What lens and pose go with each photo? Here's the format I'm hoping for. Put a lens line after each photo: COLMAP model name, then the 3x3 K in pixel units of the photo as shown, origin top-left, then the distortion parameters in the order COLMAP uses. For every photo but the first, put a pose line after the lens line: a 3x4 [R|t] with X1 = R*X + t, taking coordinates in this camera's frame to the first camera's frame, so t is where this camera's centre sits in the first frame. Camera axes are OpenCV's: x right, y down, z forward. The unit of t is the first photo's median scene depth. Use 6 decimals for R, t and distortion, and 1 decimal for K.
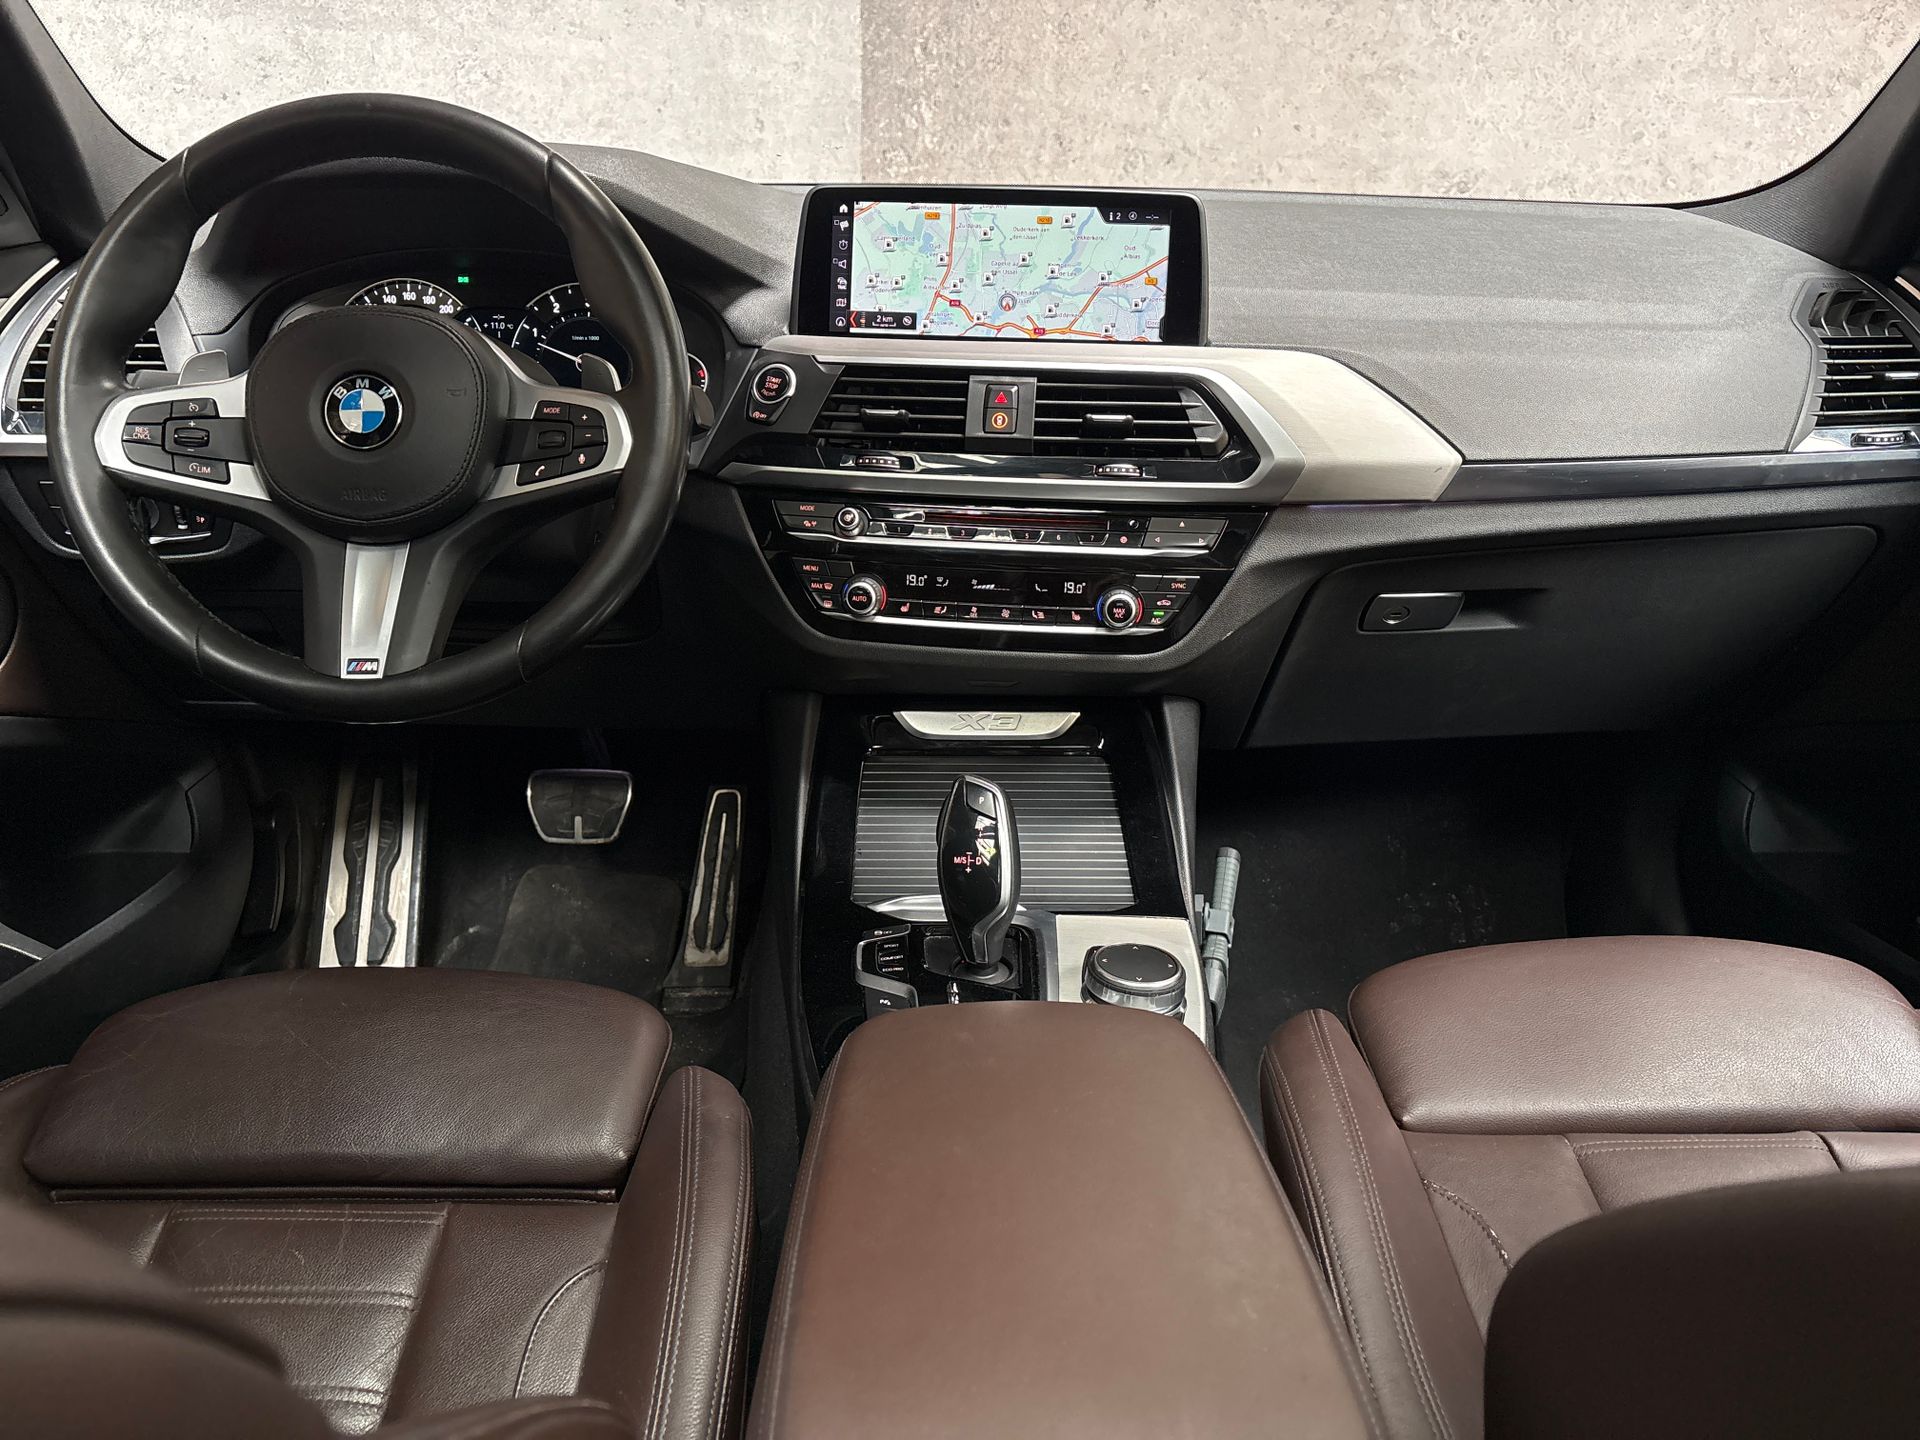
lens RADIAL K [[1454.4, 0, 962.8], [0, 1454.4, 740.3], [0, 0, 1]] dist [0.023456, -0.026584]
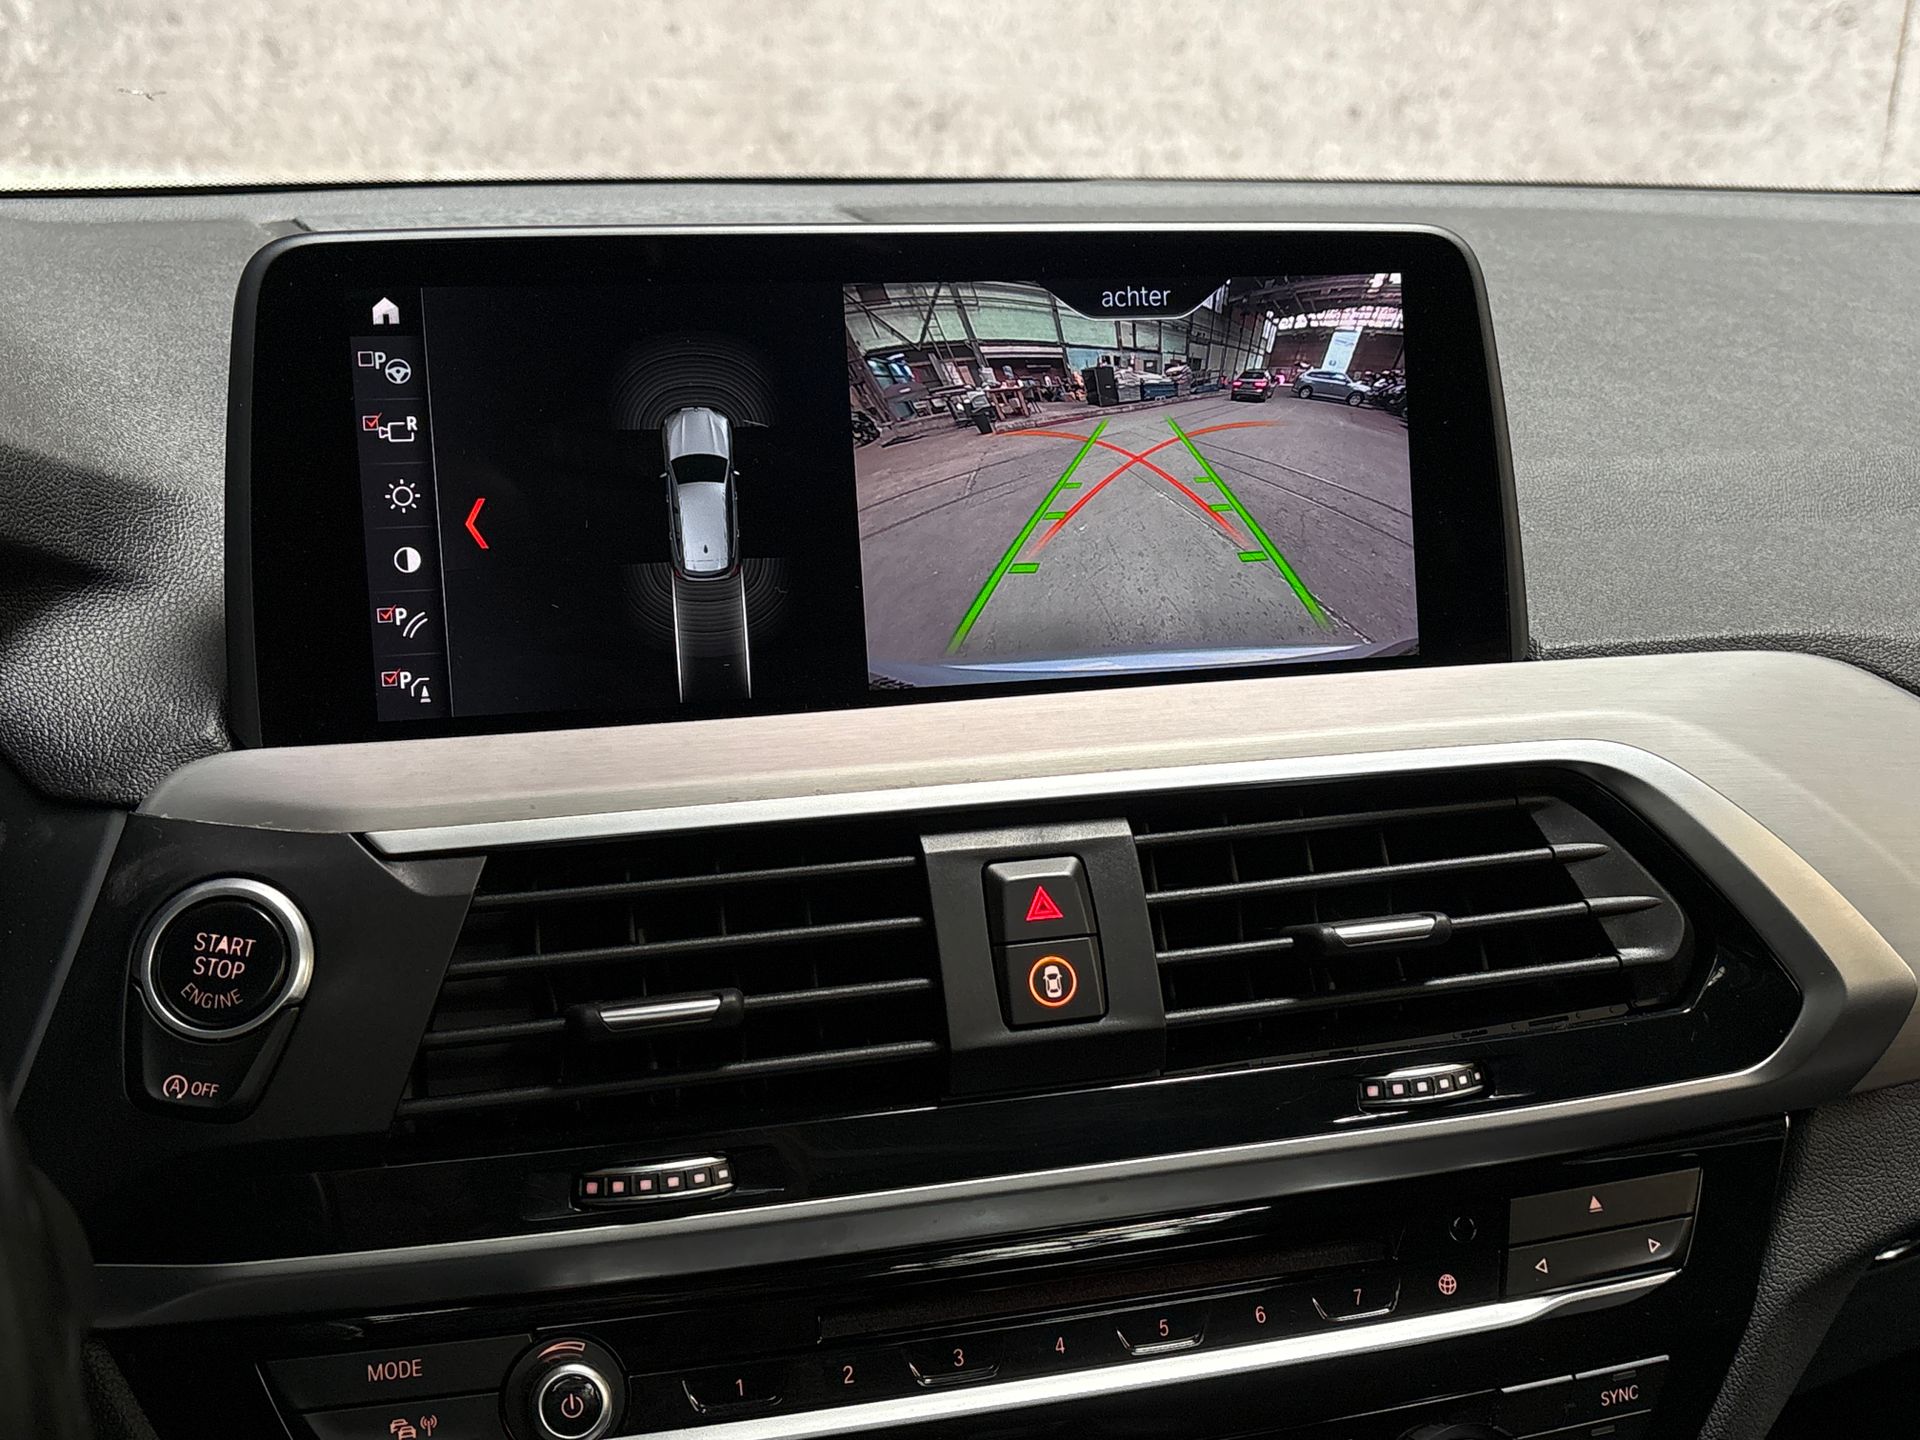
lens RADIAL K [[2187.1, 0, 977.6], [0, 2187.1, 723.3], [0, 0, 1]] dist [0.013479, 0.000000]
pose [[0.923821, -0.114369, 0.365341, -0.143823], [0.146714, 0.987238, -0.061936, -0.240701], [-0.353595, 0.110819, 0.928811, 0.563748]]
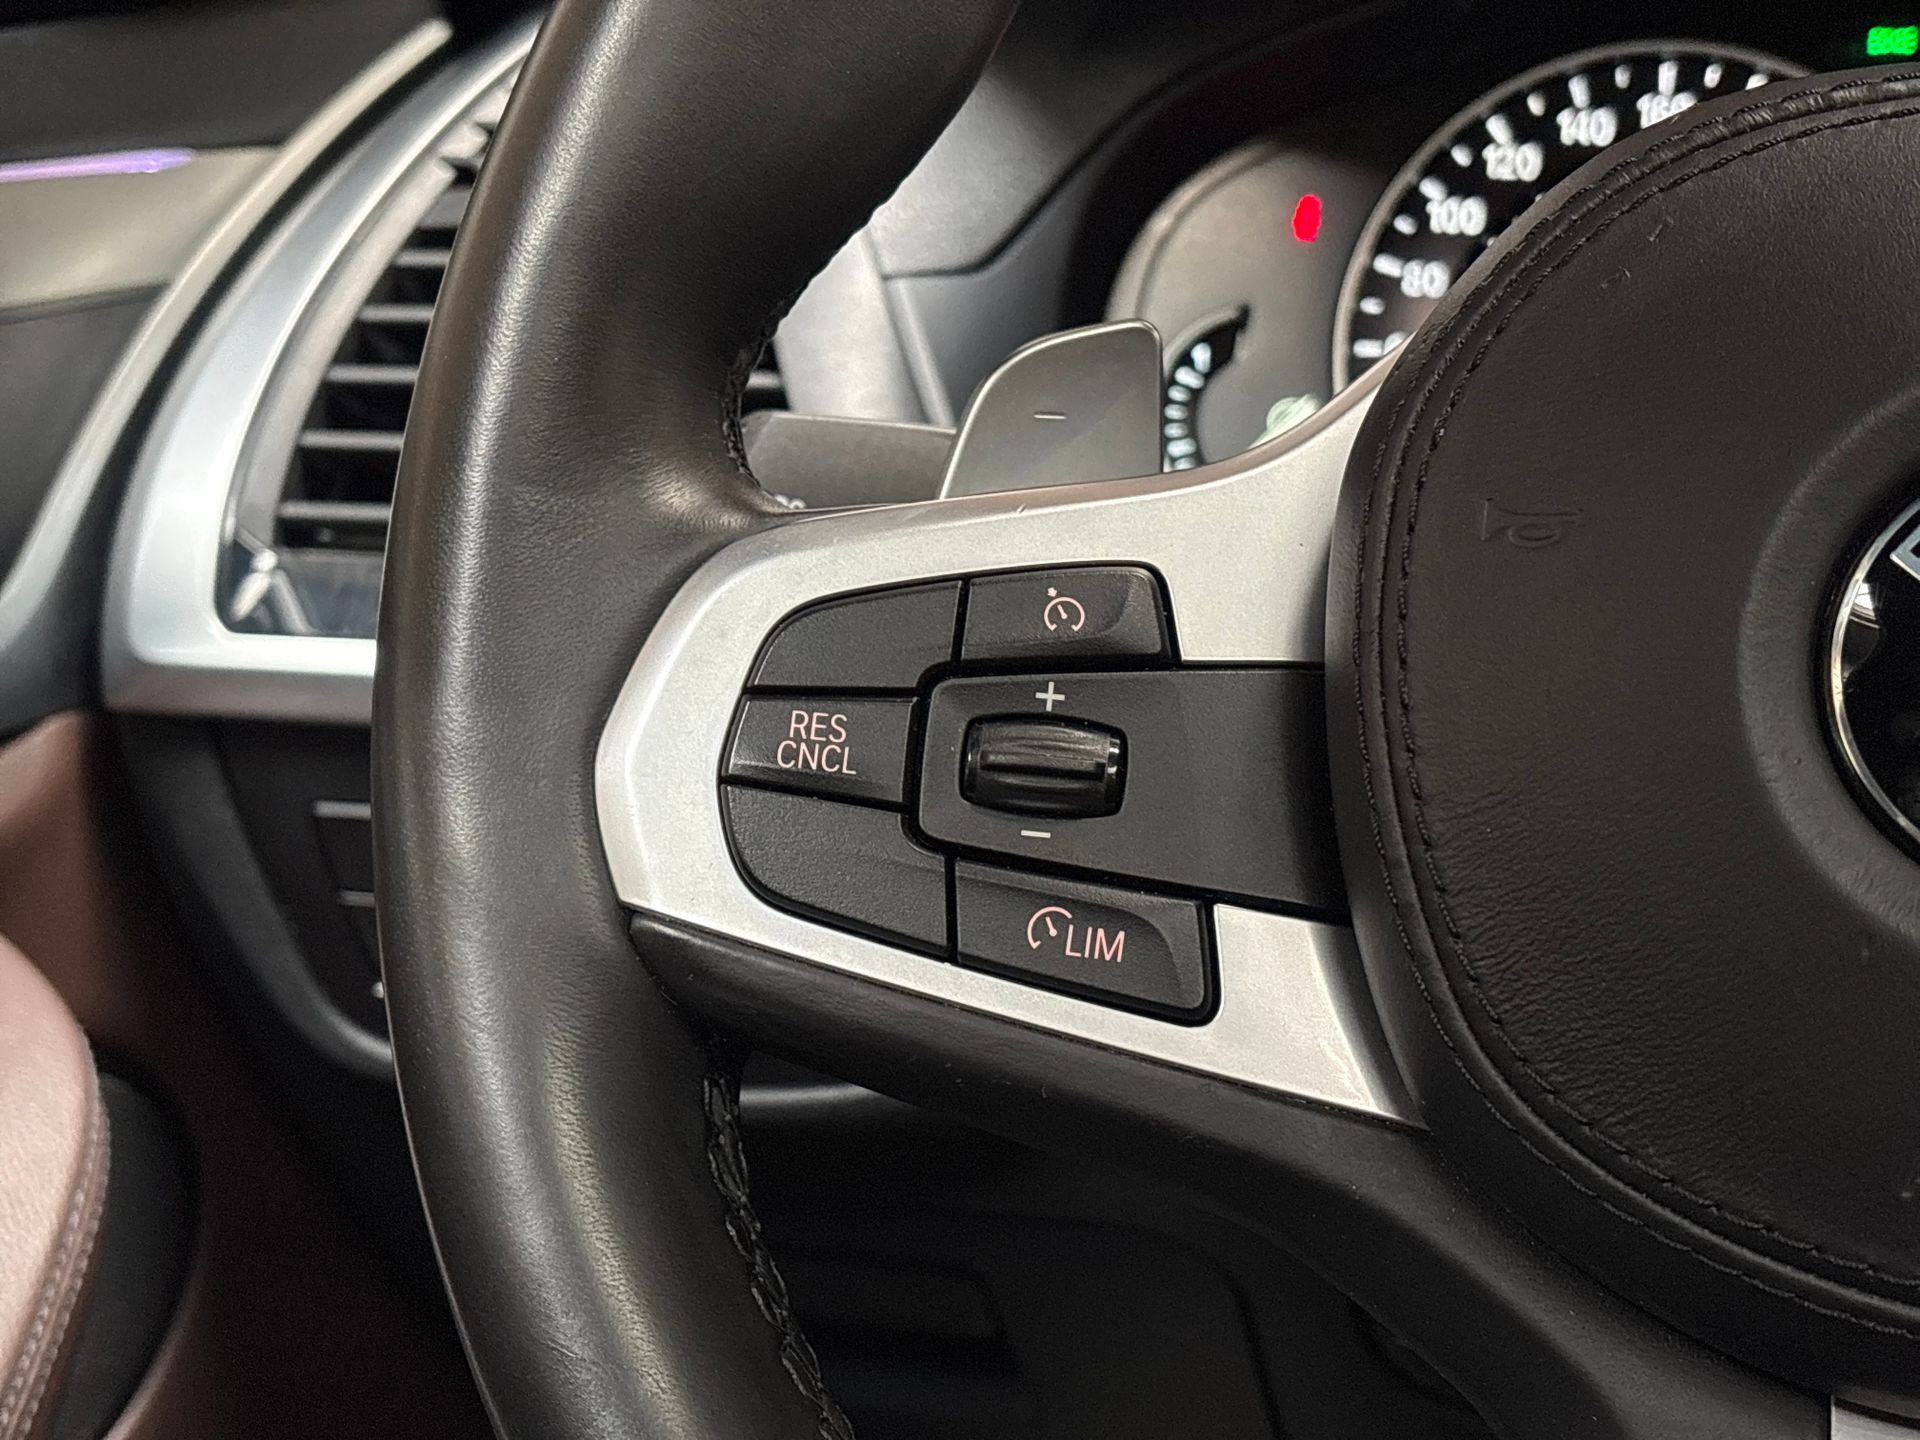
lens RADIAL K [[2897.0, 0, 946.4], [0, 2897.0, 714.0], [0, 0, 1]] dist [0.097878, 0.000000]
pose [[0.943086, 0.038142, -0.330354, -0.346982], [-0.081569, 0.989585, -0.118605, -0.140667], [0.322390, 0.138802, 0.936375, 0.535724]]
